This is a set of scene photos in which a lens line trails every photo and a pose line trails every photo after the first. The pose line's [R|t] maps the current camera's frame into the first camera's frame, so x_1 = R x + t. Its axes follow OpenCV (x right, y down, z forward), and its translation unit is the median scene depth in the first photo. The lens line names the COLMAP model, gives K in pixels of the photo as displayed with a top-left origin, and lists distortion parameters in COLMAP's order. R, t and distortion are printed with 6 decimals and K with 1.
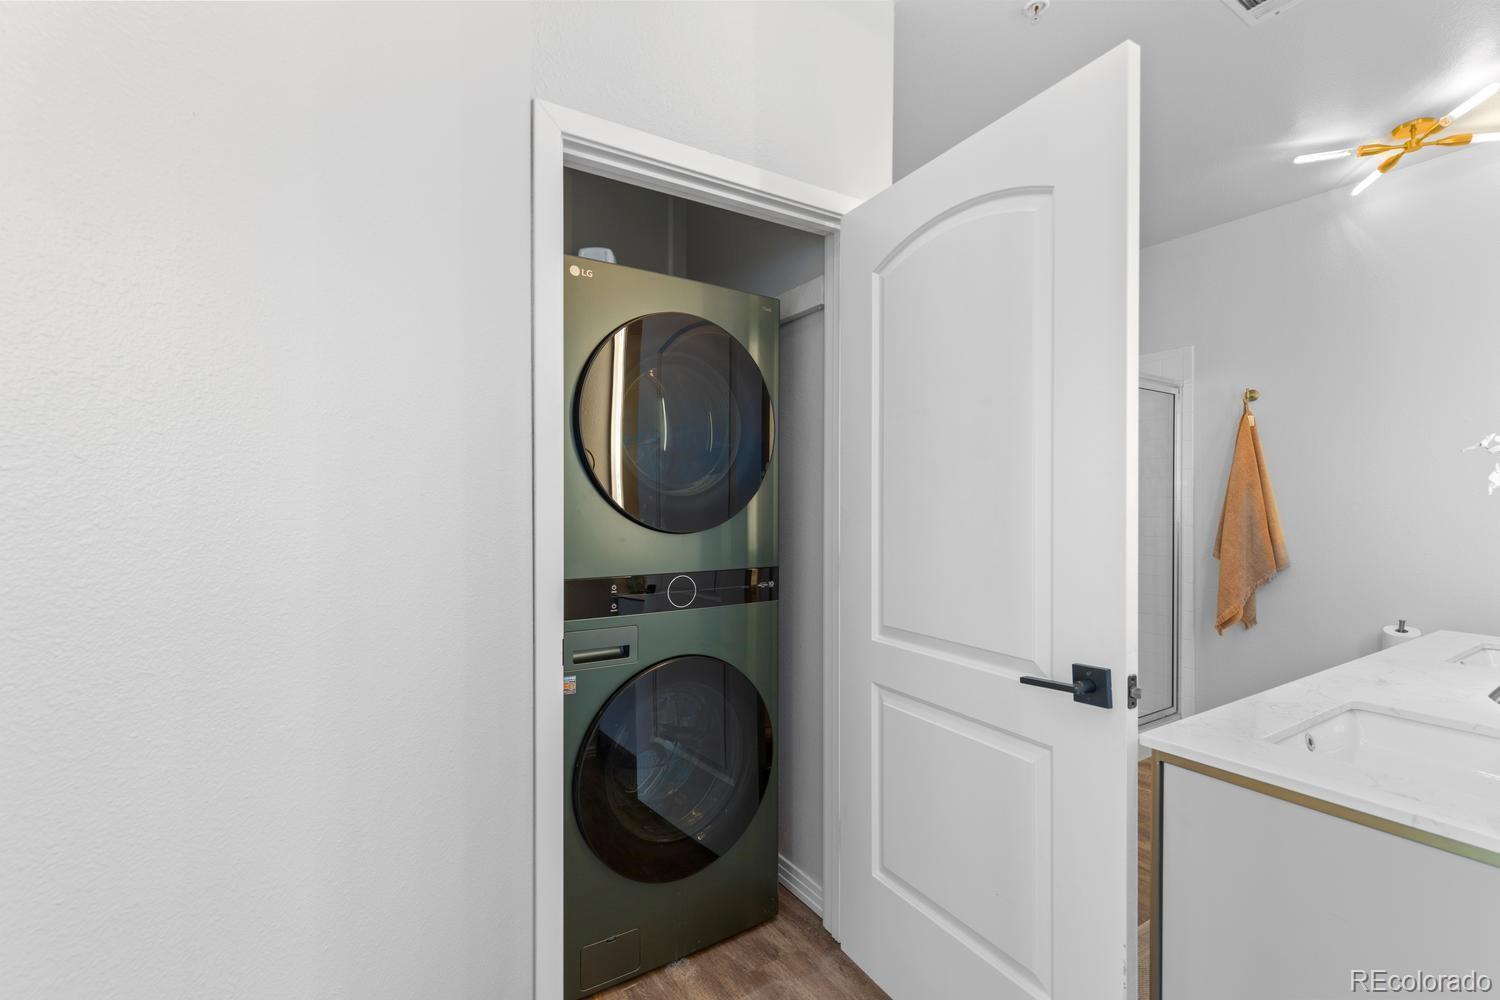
lens RADIAL K [[675.5, 0, 742.8], [0, 675.5, 503.8], [0, 0, 1]] dist [0.005142, -0.001756]
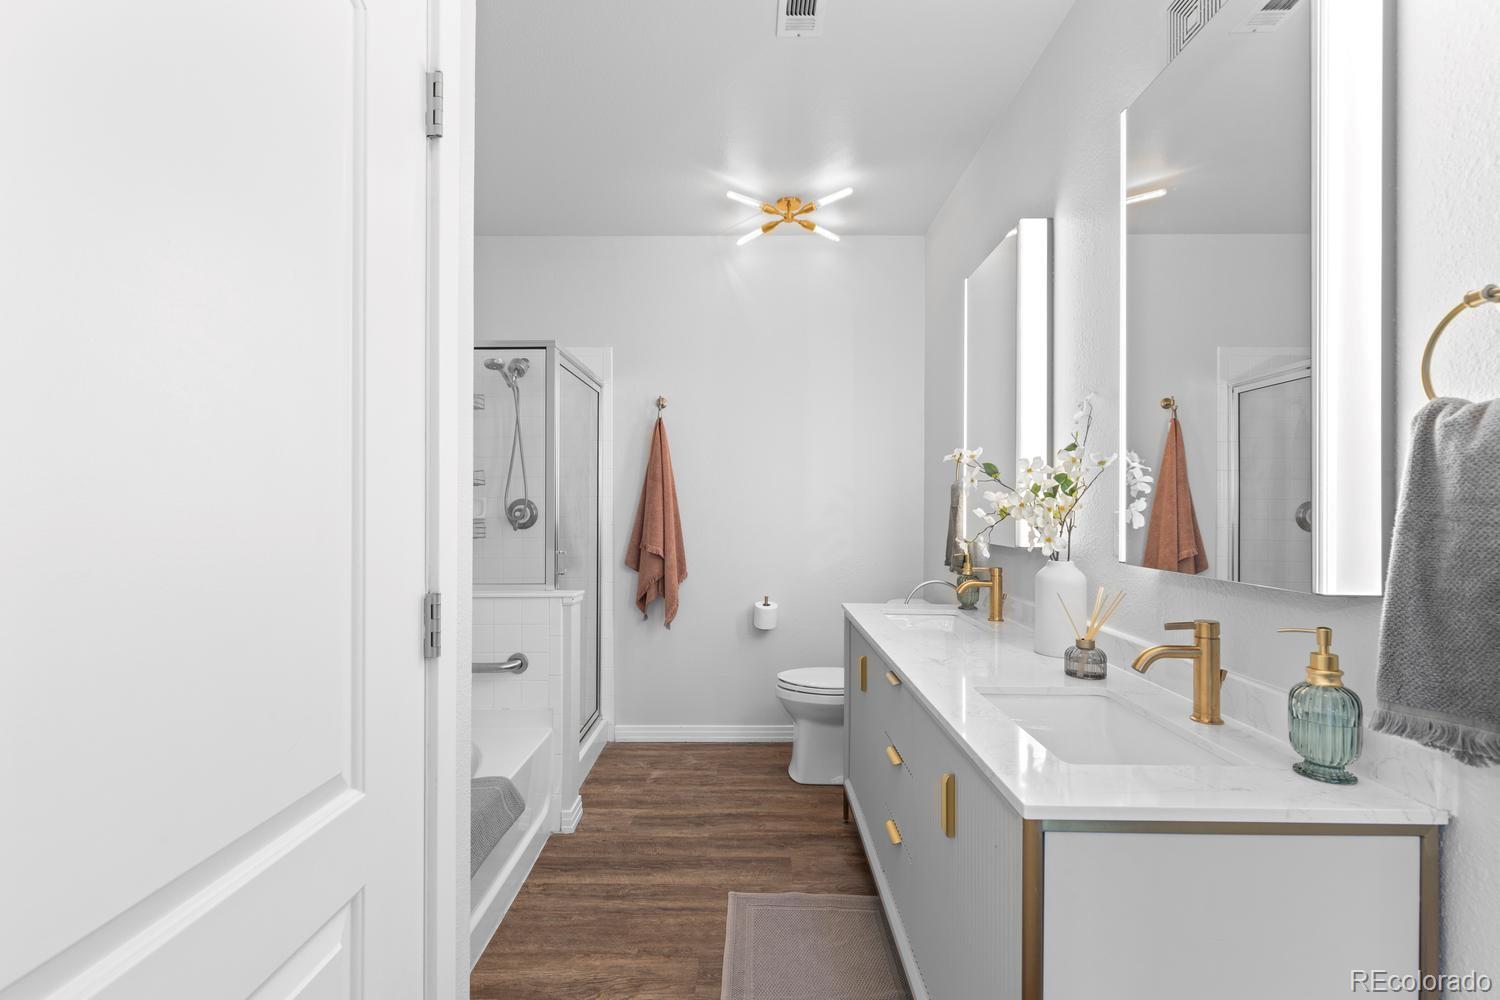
lens RADIAL K [[675.5, 0, 753.4], [0, 675.5, 508.0], [0, 0, 1]] dist [0.005142, -0.001756]
pose [[0.535516, -0.005074, 0.844510, -0.098972], [-0.002435, 0.999969, 0.007551, -0.001307], [-0.844521, -0.006100, 0.535487, 0.368598]]
